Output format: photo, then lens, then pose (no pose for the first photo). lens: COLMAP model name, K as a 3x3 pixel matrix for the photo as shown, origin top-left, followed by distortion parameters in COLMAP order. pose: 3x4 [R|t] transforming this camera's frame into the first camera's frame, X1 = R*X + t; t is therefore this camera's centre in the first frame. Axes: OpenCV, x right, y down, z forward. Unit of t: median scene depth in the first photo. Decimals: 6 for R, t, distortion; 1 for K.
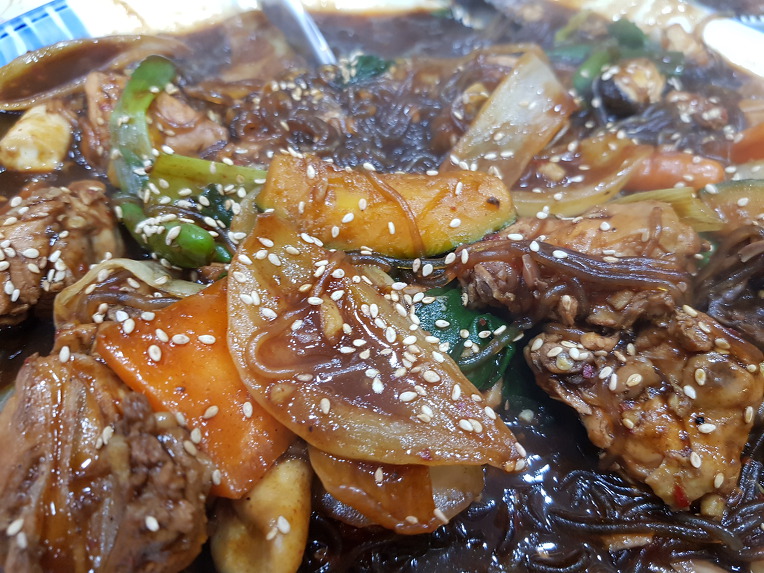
lens RADIAL K [[581.8, 0, 382.0], [0, 581.8, 286.5], [0, 0, 1]] dist [0.056386, -0.153791]
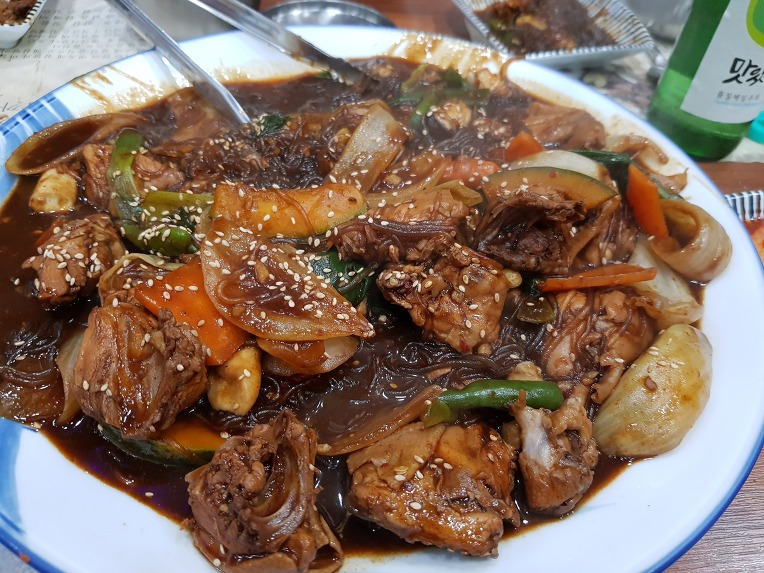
lens RADIAL K [[581.4, 0, 382.0], [0, 581.4, 286.5], [0, 0, 1]] dist [0.111831, -0.274102]
pose [[0.988722, -0.117881, 0.092378, 0.093875], [0.121439, 0.992021, -0.033871, 0.180890], [-0.087648, 0.044708, 0.995148, -0.719830]]
